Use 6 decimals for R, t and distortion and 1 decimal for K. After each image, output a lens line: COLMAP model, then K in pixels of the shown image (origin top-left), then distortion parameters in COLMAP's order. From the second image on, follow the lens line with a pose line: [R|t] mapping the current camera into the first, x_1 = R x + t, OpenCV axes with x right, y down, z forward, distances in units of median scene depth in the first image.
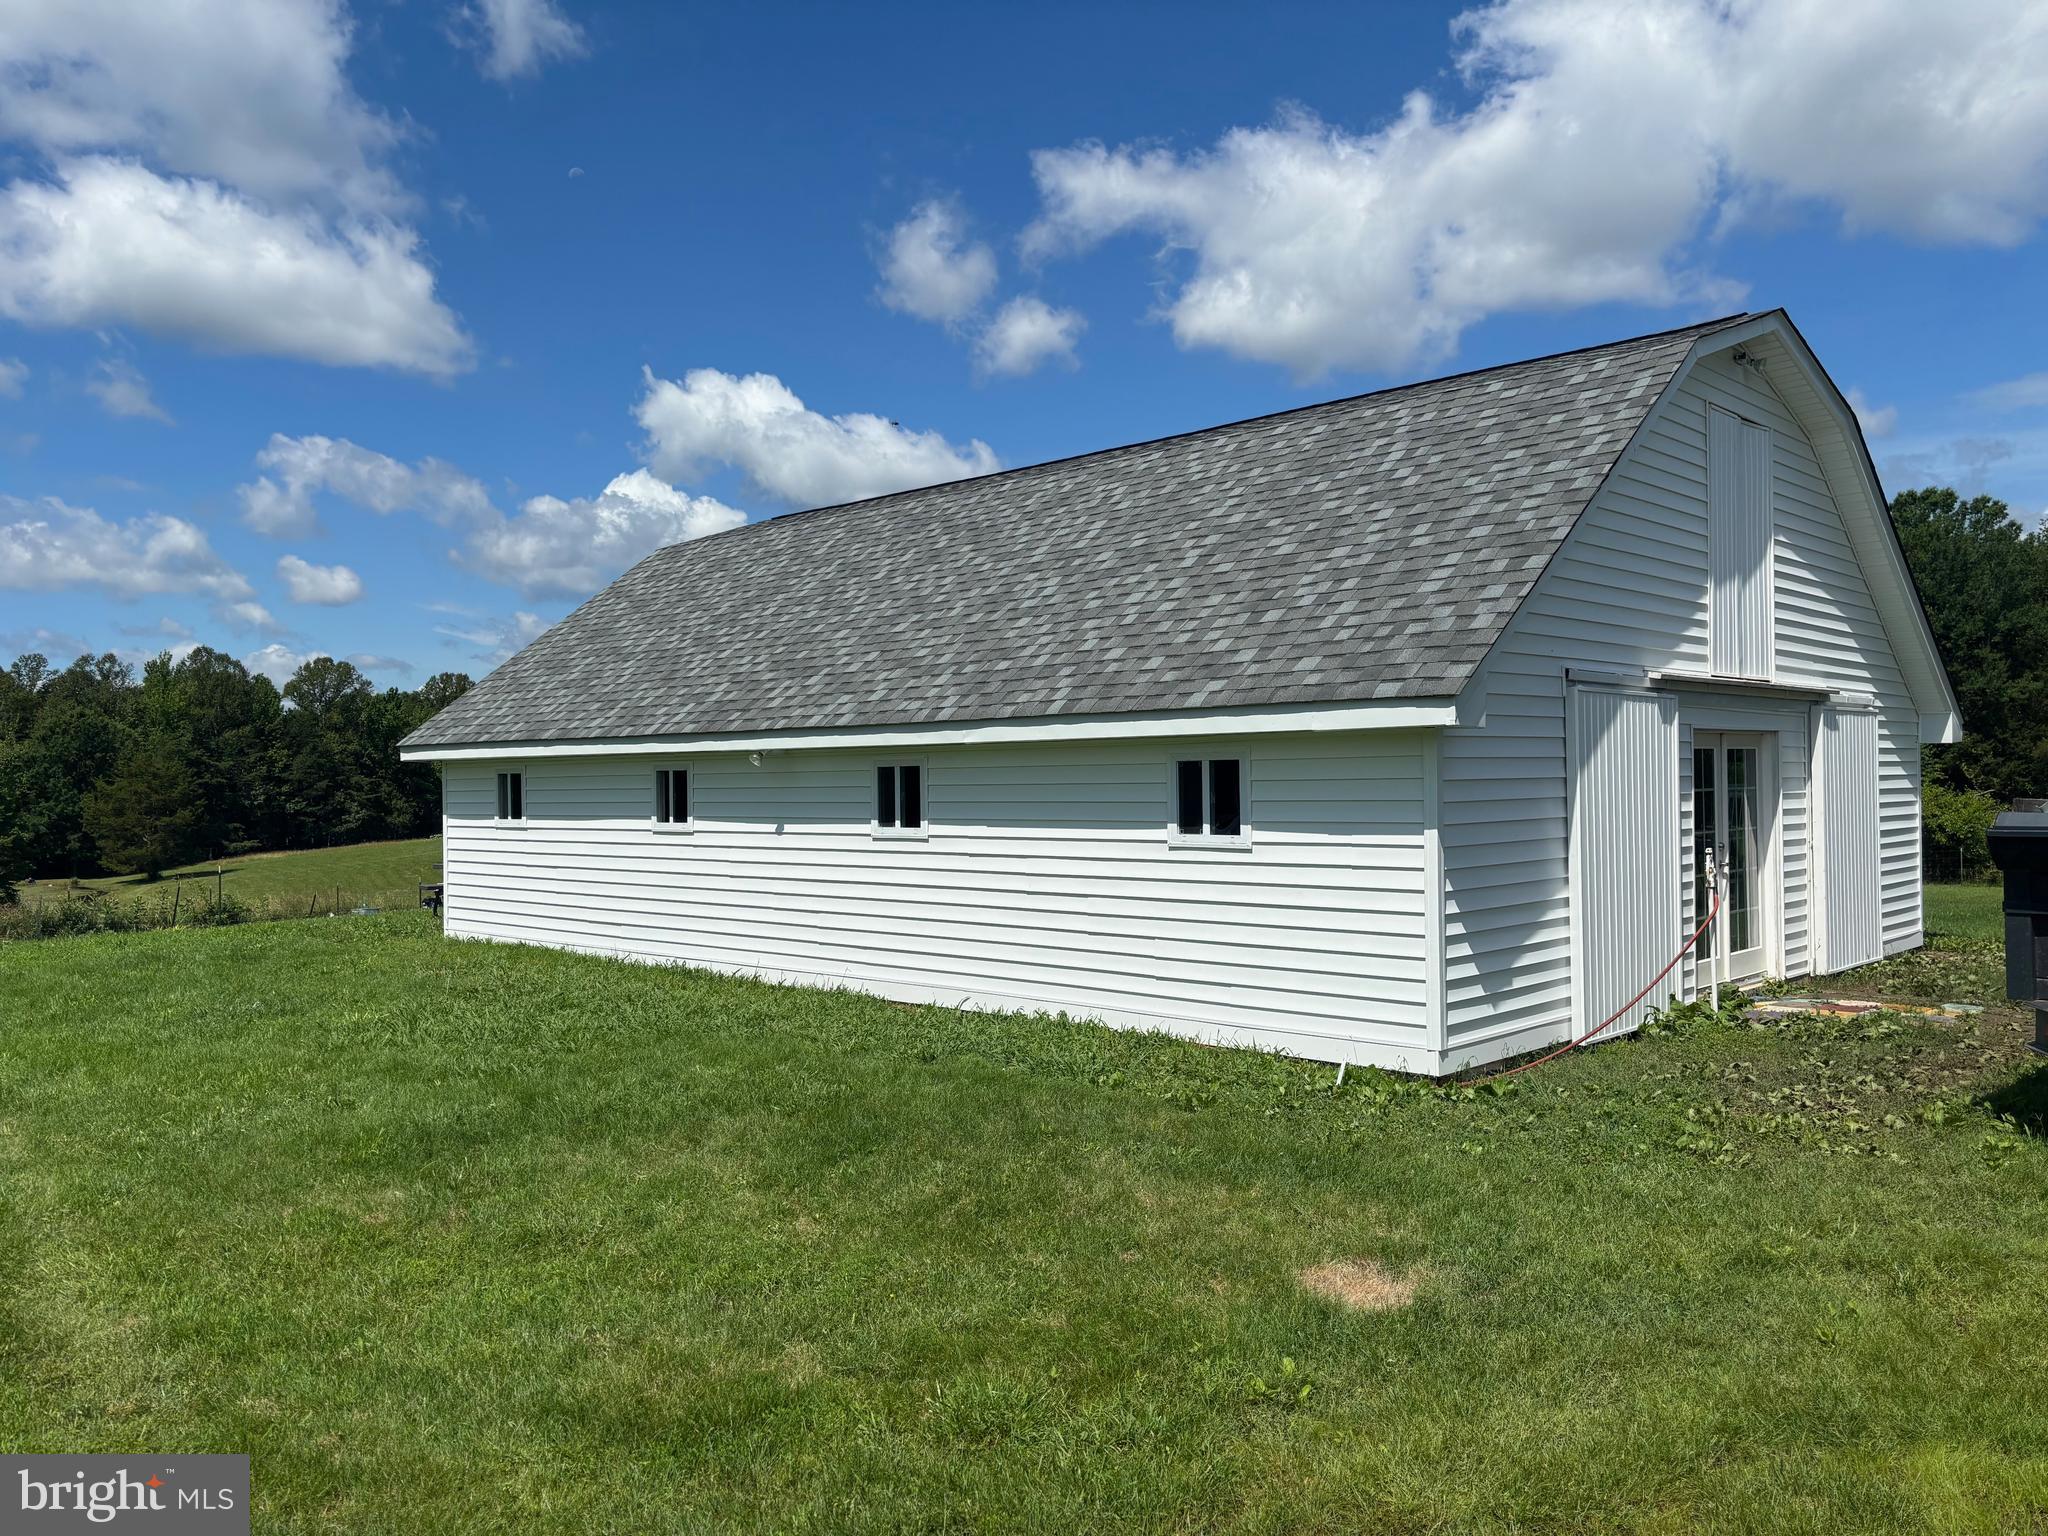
lens RADIAL K [[1566.6, 0, 1022.4], [0, 1566.6, 769.4], [0, 0, 1]] dist [0.008245, 0.001119]
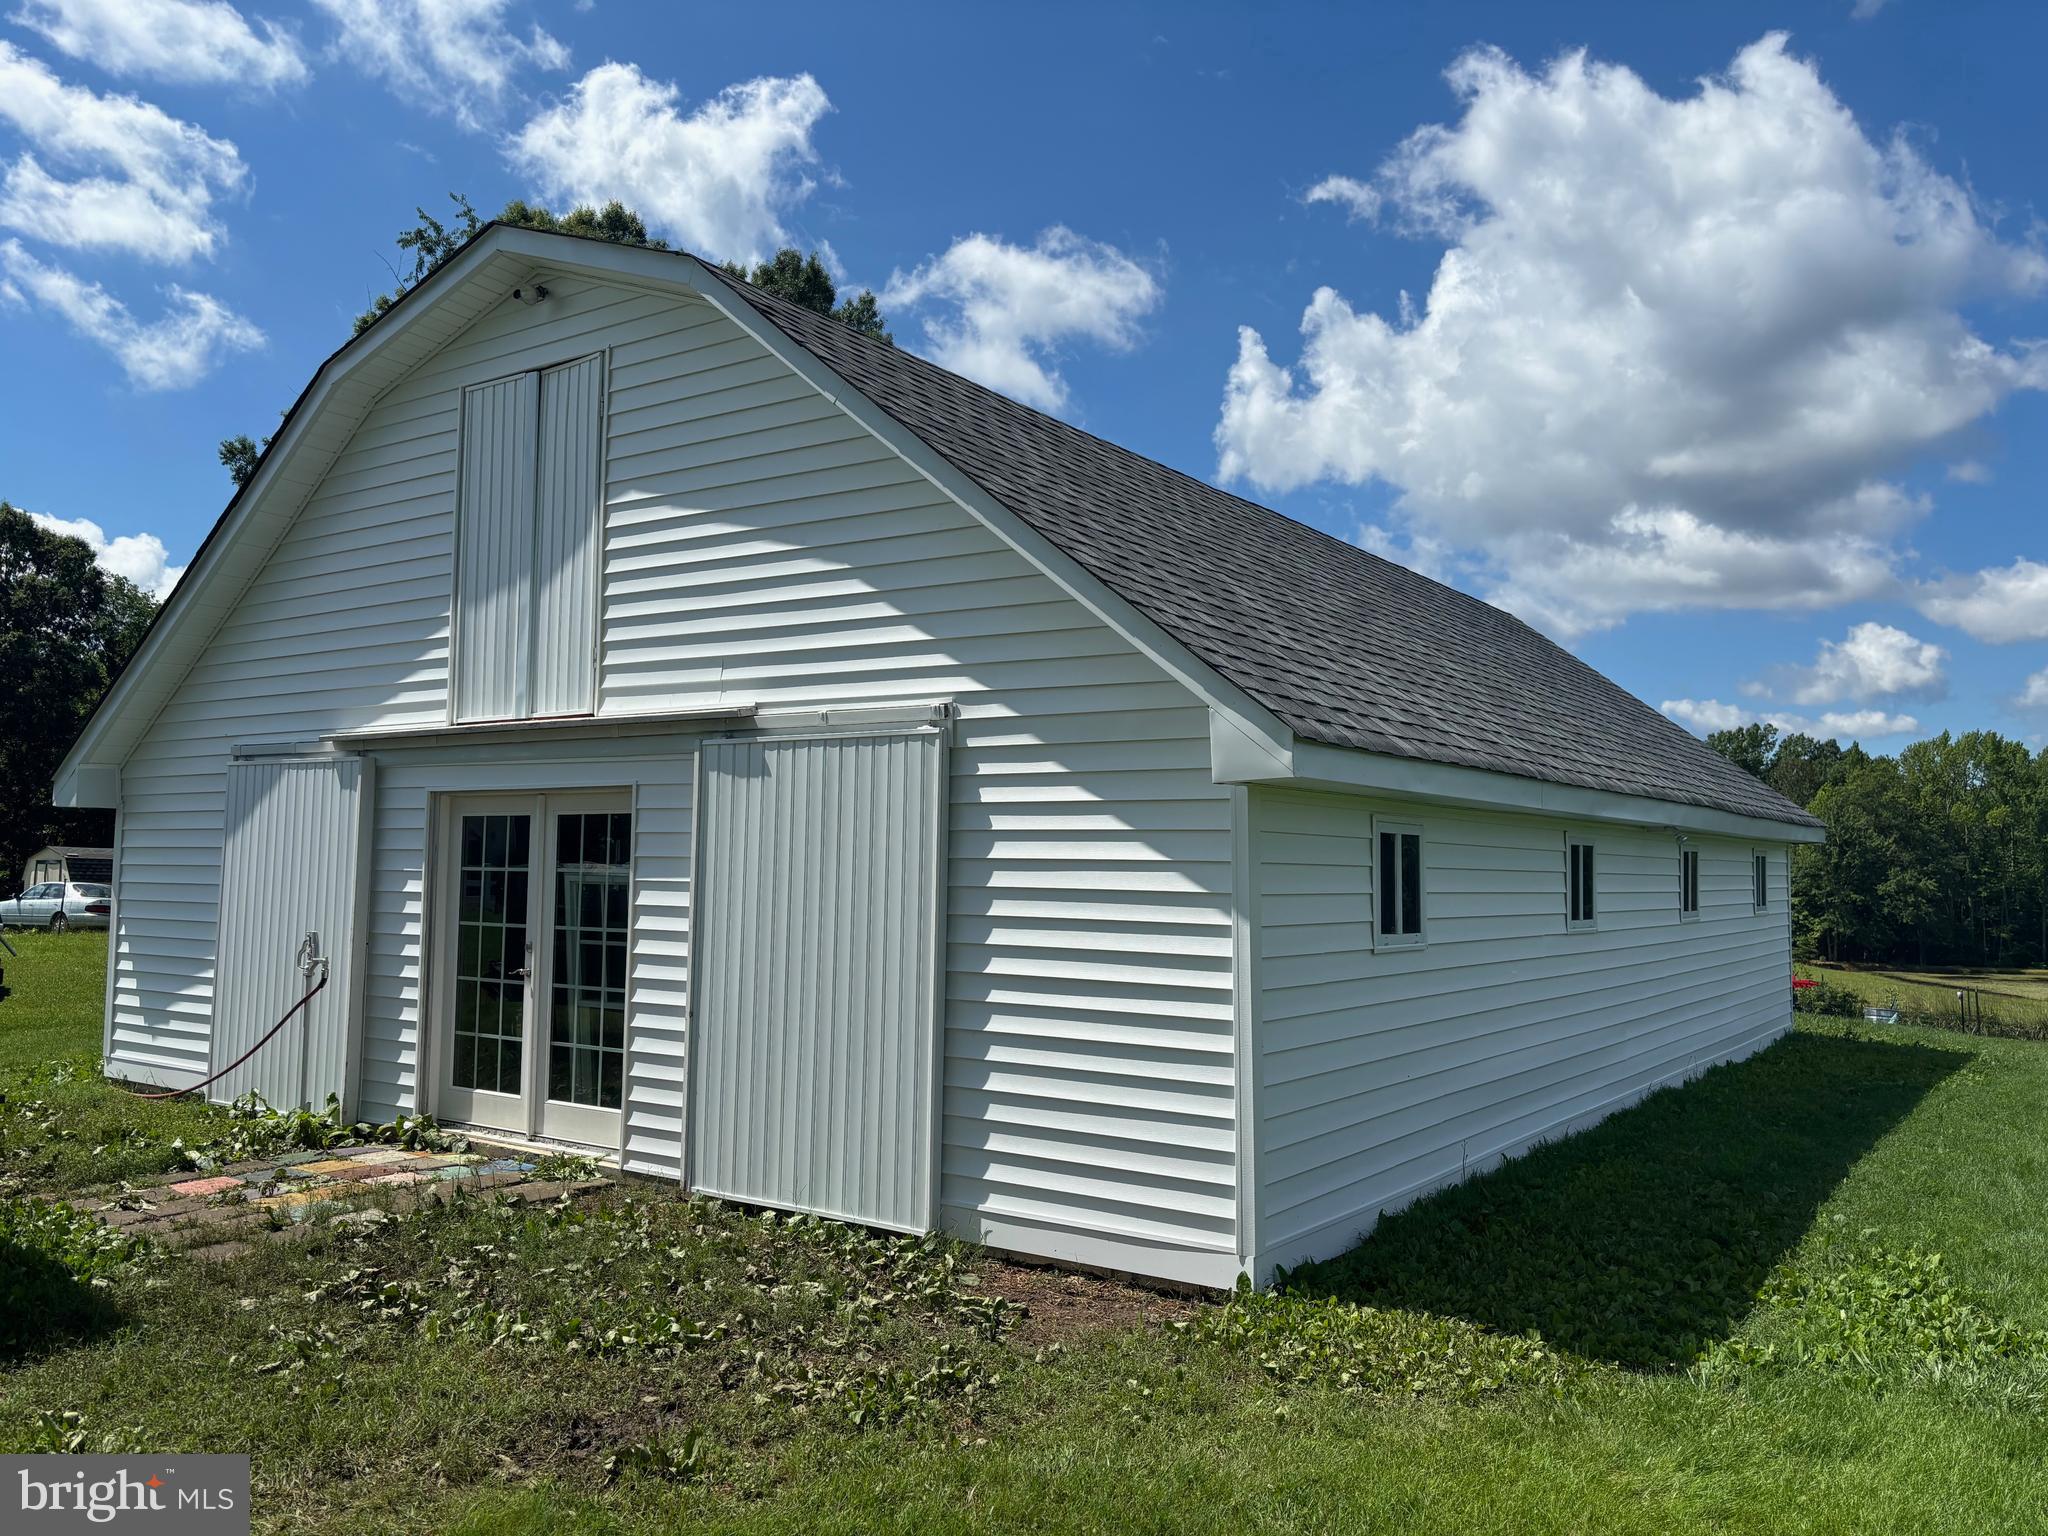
lens RADIAL K [[1566.6, 0, 1023.5], [0, 1566.6, 763.5], [0, 0, 1]] dist [0.008245, 0.001119]
pose [[0.174697, -0.039335, -0.983836, 1.254918], [-0.001240, 0.999192, -0.040169, -0.008166], [0.984621, 0.008237, 0.174507, 1.130759]]
